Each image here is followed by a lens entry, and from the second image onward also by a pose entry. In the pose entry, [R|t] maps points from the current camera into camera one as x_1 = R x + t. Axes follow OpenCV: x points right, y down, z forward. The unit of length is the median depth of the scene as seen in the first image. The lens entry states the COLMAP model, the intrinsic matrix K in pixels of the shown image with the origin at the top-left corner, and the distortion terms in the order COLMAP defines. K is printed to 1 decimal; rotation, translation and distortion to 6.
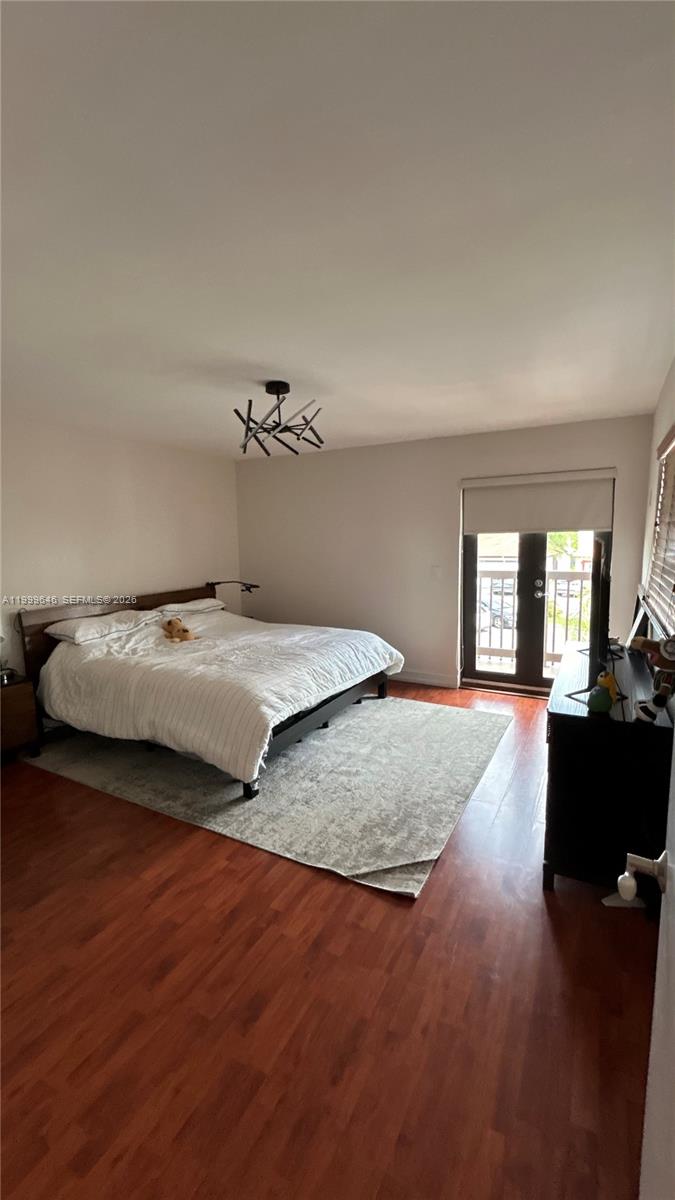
lens RADIAL K [[494.7, 0, 335.6], [0, 494.7, 605.2], [0, 0, 1]] dist [0.007581, -0.000676]
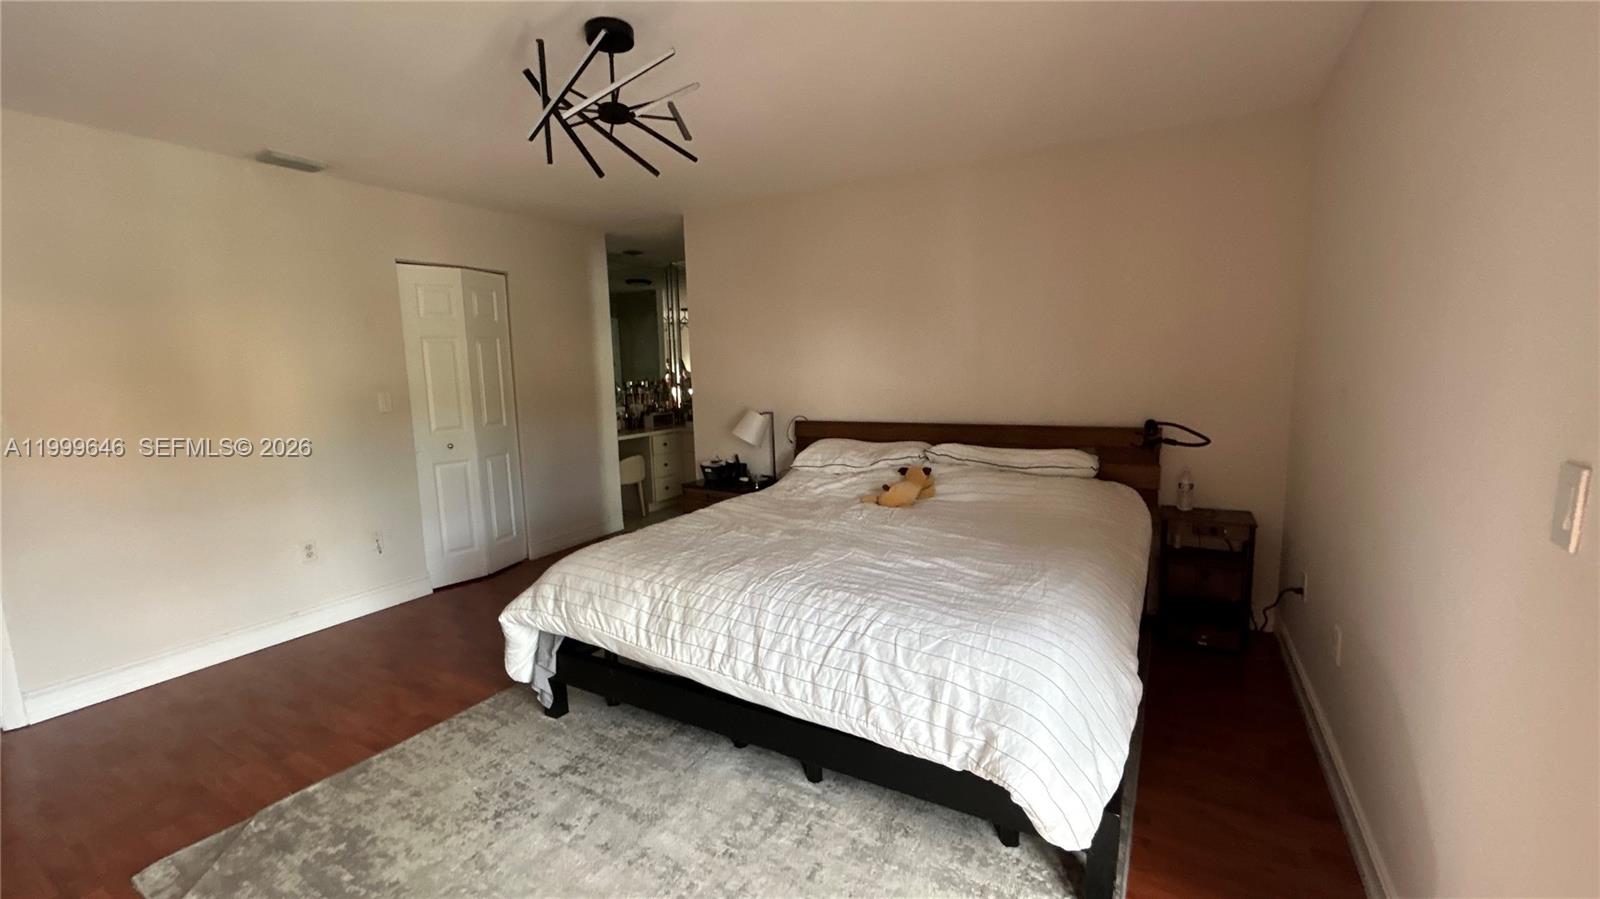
lens RADIAL K [[659.5, 0, 800.1], [0, 659.5, 446.3], [0, 0, 1]] dist [0.007581, -0.000676]
pose [[-0.028994, 0.154141, -0.987623, 0.530138], [-0.112553, 0.981252, 0.156451, -0.121576], [0.993223, 0.115696, -0.011102, 1.054541]]
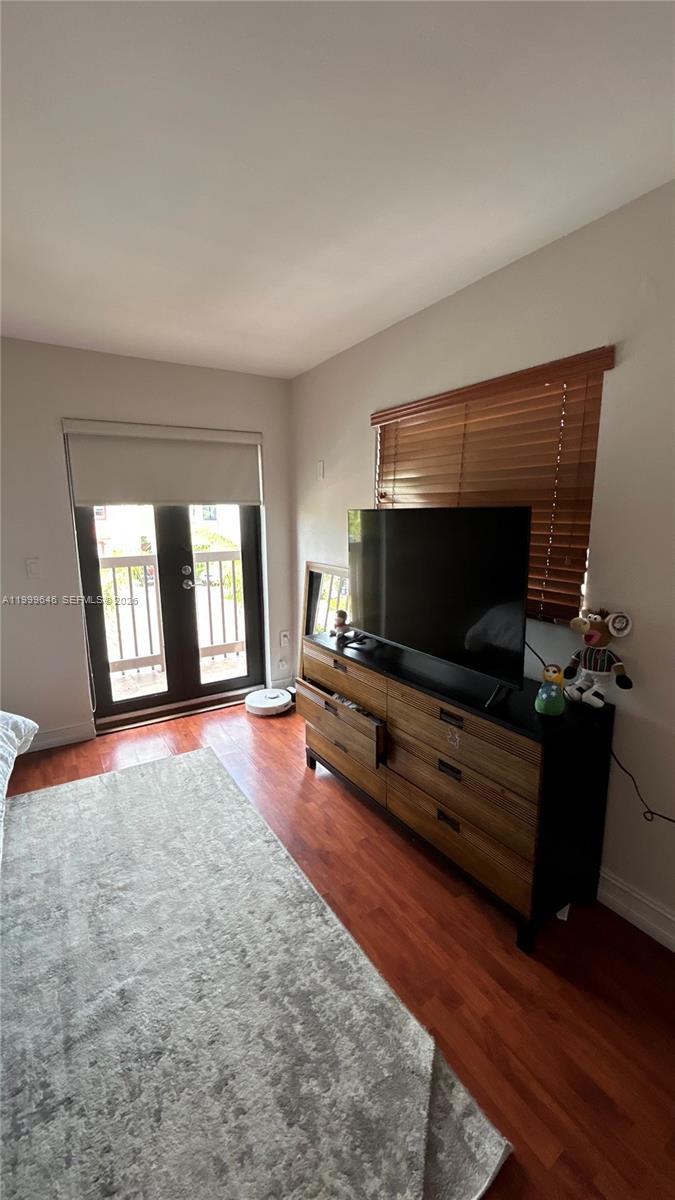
lens RADIAL K [[494.7, 0, 345.3], [0, 494.7, 593.8], [0, 0, 1]] dist [0.007581, -0.000676]
pose [[0.484894, -0.135557, 0.864003, -0.190774], [0.119523, 0.988917, 0.088077, -0.056896], [-0.866367, 0.060560, 0.495722, 0.490419]]
